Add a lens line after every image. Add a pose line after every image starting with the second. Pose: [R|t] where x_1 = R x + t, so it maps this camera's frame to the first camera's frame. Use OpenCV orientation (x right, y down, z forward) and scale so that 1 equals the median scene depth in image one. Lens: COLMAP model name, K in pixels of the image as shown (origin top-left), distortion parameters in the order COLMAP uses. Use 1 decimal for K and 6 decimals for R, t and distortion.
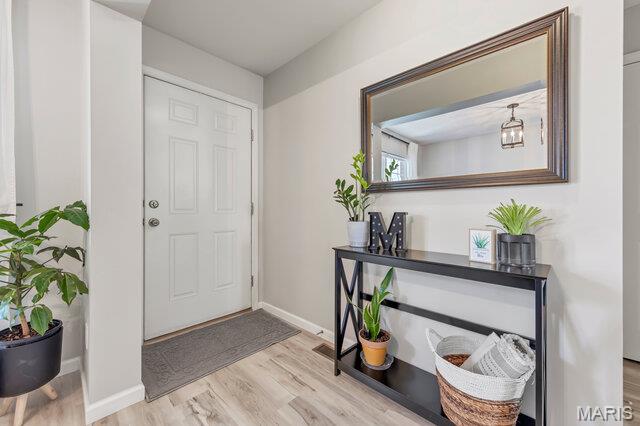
lens RADIAL K [[253.8, 0, 321.3], [0, 253.8, 209.5], [0, 0, 1]] dist [0.008105, 0.000219]
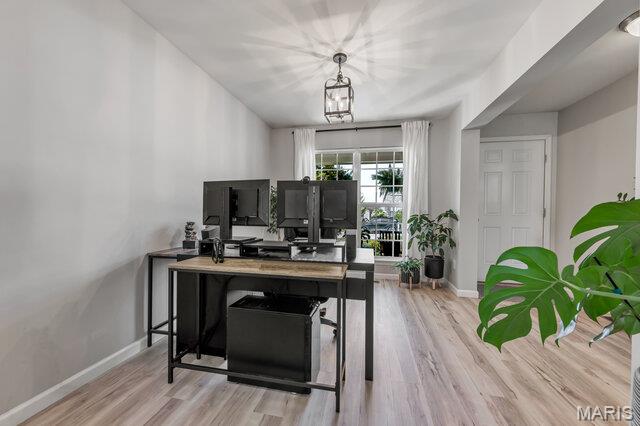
lens RADIAL K [[253.8, 0, 320.1], [0, 253.8, 215.4], [0, 0, 1]] dist [0.008105, 0.000219]
pose [[0.536783, 0.015411, -0.843580, 0.240827], [-0.005817, 0.999877, 0.014566, -0.001672], [0.843701, -0.002912, 0.536806, -0.760118]]
